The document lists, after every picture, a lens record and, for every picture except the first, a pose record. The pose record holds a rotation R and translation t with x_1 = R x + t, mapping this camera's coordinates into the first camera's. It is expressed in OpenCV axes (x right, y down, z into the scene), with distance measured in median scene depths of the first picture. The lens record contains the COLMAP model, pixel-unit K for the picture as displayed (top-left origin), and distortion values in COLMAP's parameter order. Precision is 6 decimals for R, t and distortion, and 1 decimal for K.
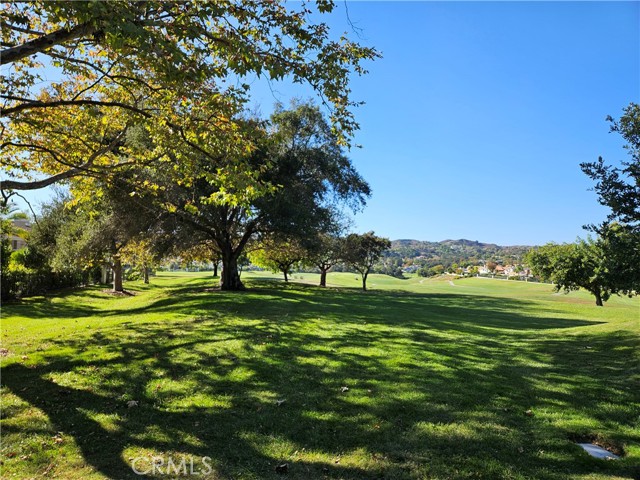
lens RADIAL K [[420.9, 0, 317.6], [0, 420.9, 239.0], [0, 0, 1]] dist [0.050598, -0.020130]
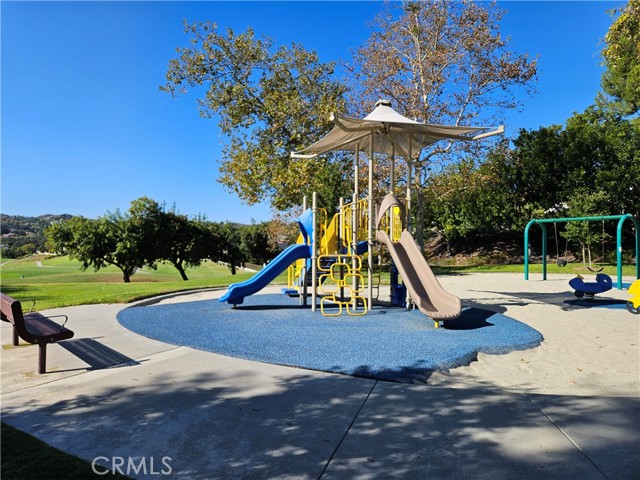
lens RADIAL K [[420.9, 0, 309.0], [0, 420.9, 235.0], [0, 0, 1]] dist [0.050598, -0.020130]
pose [[0.661782, -0.018066, 0.749479, 0.168693], [-0.017201, 0.999081, 0.039270, 0.003785], [-0.749499, -0.038880, 0.660862, 0.037287]]
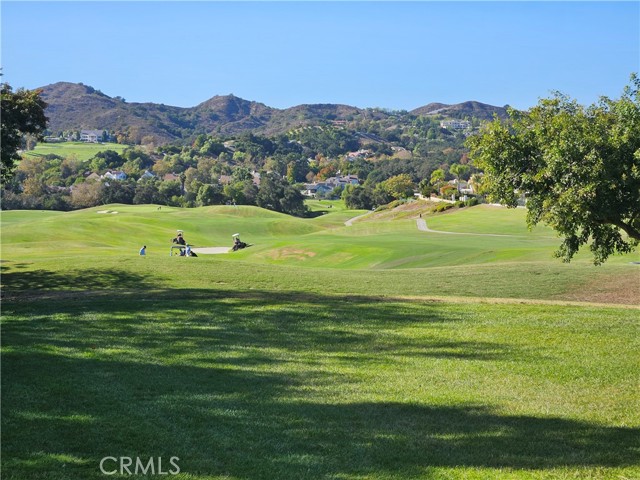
lens RADIAL K [[1210.3, 0, 320.0], [0, 1210.3, 239.1], [0, 0, 1]] dist [-0.015125, 0.000000]
pose [[0.978785, -0.037779, 0.201375, 0.181842], [0.015378, 0.993627, 0.111666, 0.008719], [-0.204310, -0.106201, 0.973128, 0.168021]]
